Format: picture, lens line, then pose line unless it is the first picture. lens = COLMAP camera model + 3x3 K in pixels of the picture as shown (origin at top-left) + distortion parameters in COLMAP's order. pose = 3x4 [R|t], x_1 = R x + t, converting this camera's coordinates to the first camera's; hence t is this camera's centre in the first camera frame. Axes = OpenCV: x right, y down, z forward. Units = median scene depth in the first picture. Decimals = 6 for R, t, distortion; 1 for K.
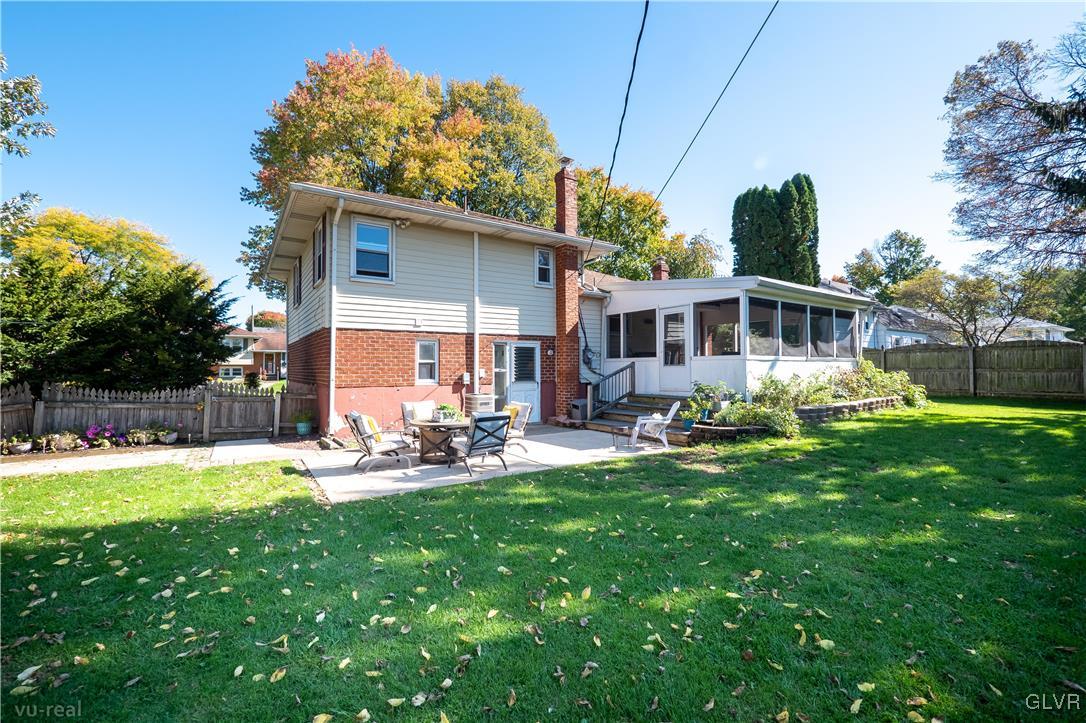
lens RADIAL K [[459.1, 0, 539.0], [0, 459.1, 358.9], [0, 0, 1]] dist [-0.004684, -0.000194]
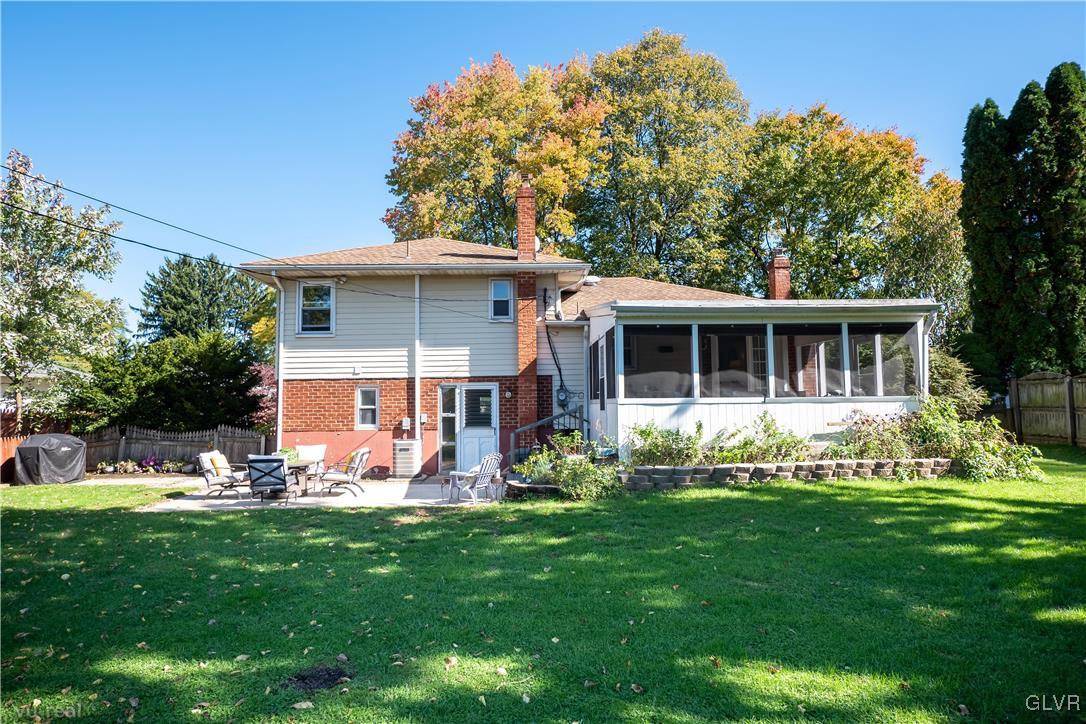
lens RADIAL K [[636.4, 0, 535.8], [0, 636.4, 358.5], [0, 0, 1]] dist [0.000376, -0.000310]
pose [[0.845611, -0.045969, -0.531816, 0.800660], [0.020683, 0.998359, -0.053409, -0.018309], [0.533399, 0.034164, 0.845174, -0.014826]]
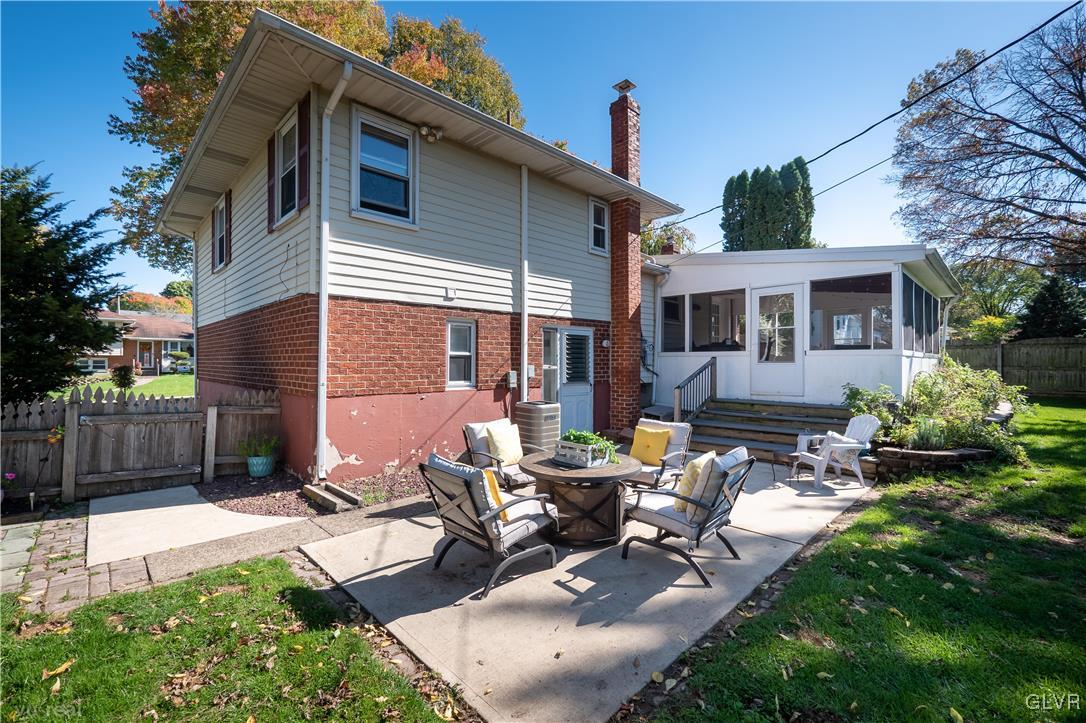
lens RADIAL K [[463.7, 0, 543.0], [0, 463.7, 361.5], [0, 0, 1]] dist [-0.005456, 0.000080]
pose [[0.982018, 0.006121, 0.188690, -0.239595], [-0.009868, 0.999772, 0.018923, 0.002631], [-0.188531, -0.020445, 0.981854, 0.310799]]
